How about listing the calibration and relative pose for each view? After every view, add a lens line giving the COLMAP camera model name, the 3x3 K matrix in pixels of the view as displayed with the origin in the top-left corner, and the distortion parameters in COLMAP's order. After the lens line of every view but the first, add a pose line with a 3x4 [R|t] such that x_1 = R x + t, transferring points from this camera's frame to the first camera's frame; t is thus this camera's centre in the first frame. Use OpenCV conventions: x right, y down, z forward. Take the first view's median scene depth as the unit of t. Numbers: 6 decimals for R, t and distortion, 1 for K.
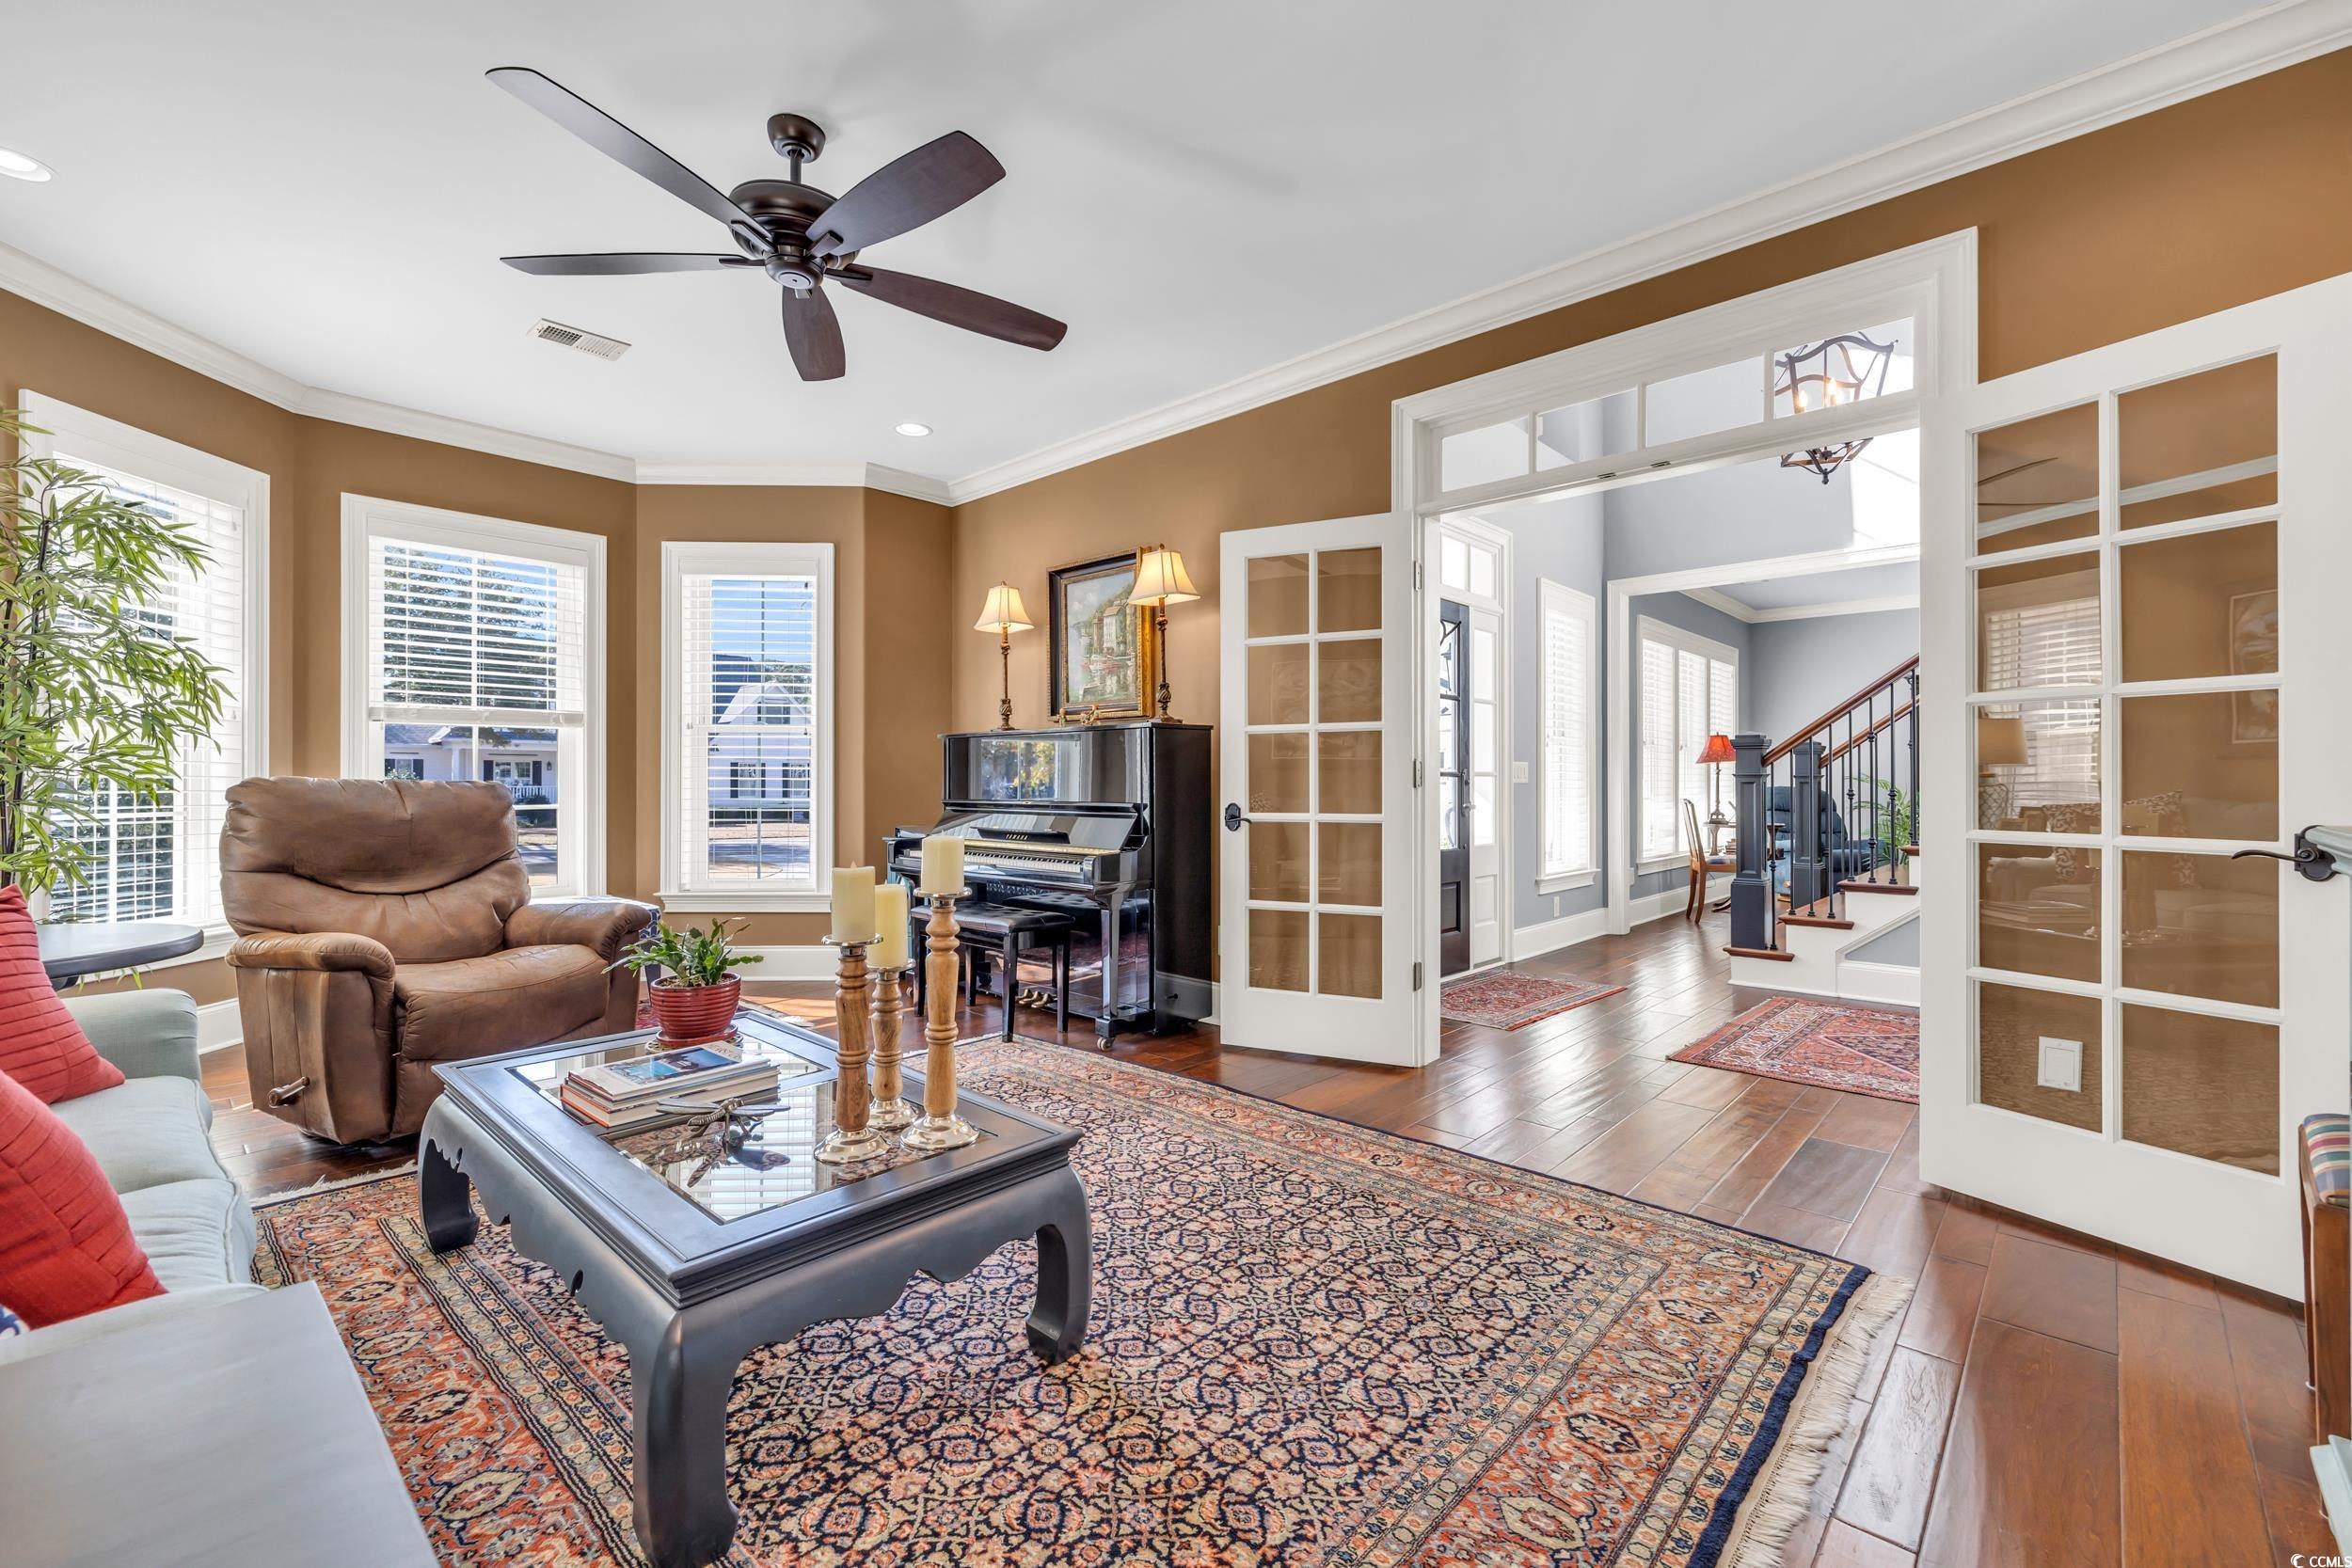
lens RADIAL K [[992.1, 0, 1156.6], [0, 992.1, 791.0], [0, 0, 1]] dist [-0.003087, 0.002049]
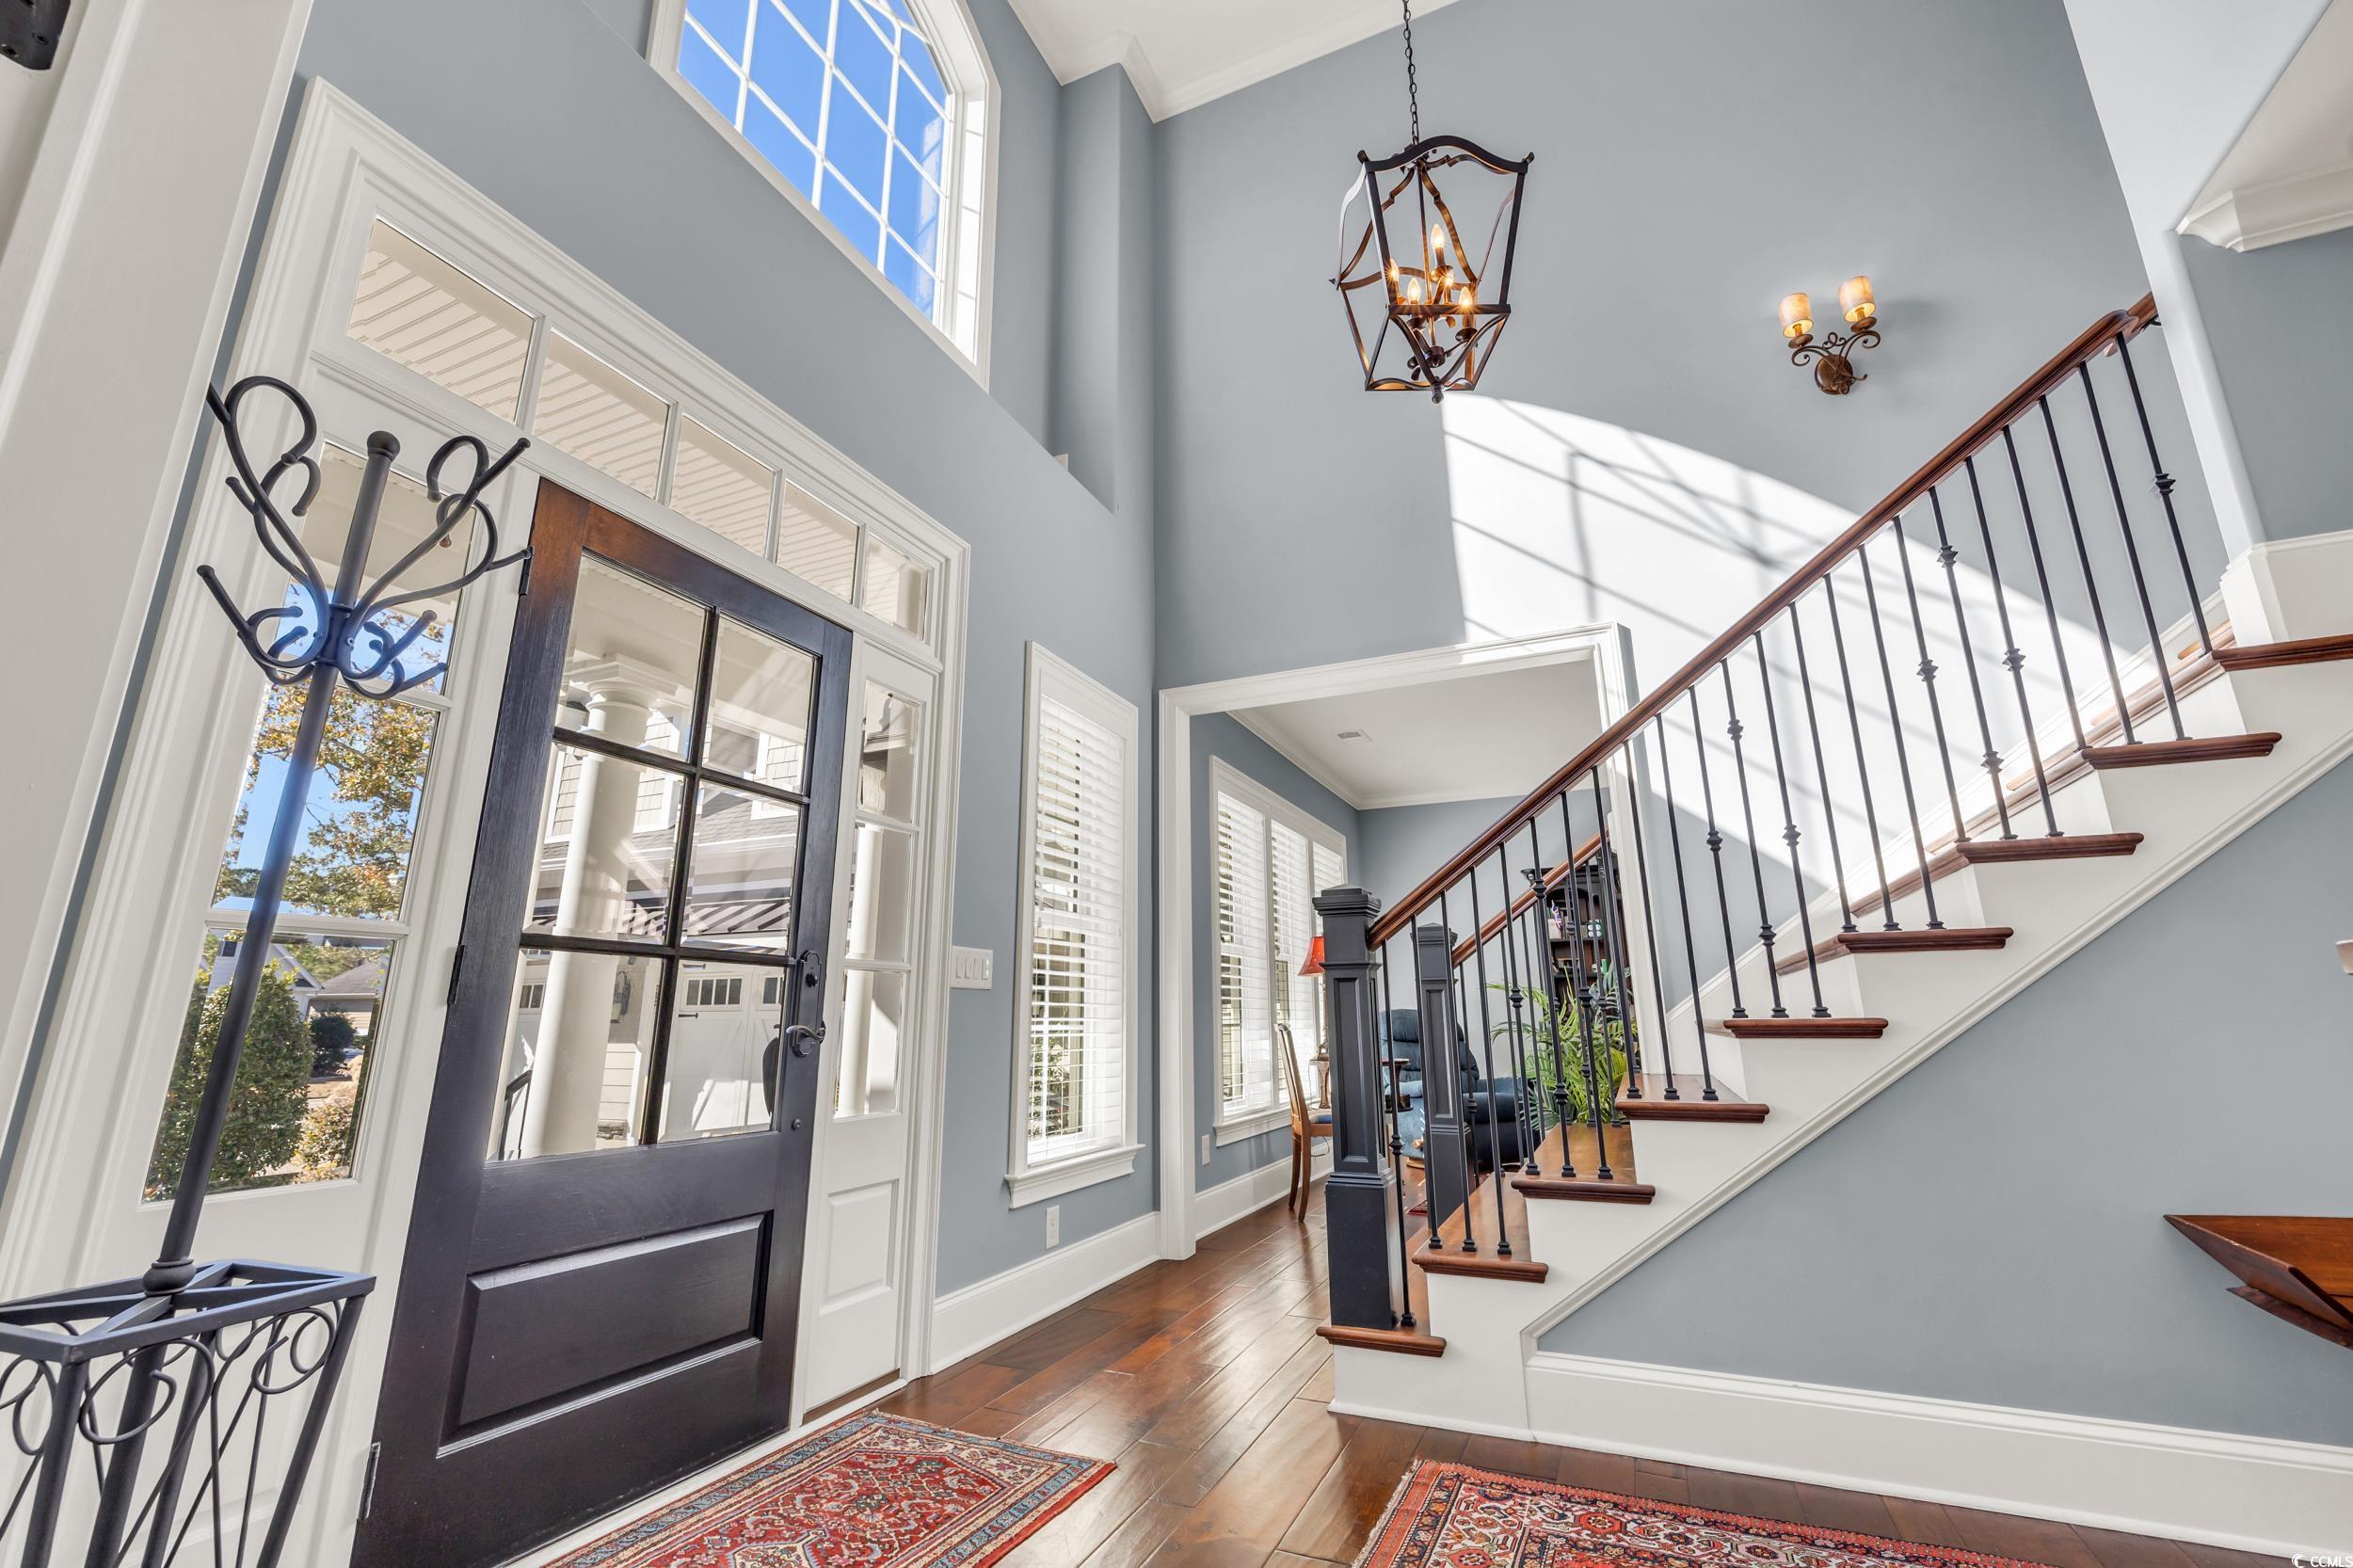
lens RADIAL K [[992.6, 0, 1180.5], [0, 992.6, 779.1], [0, 0, 1]] dist [-0.003087, 0.002049]
pose [[0.940065, 0.073454, 0.332991, 0.252542], [0.010804, 0.969617, -0.244388, 0.012798], [-0.340825, 0.233338, 0.910709, 0.400200]]
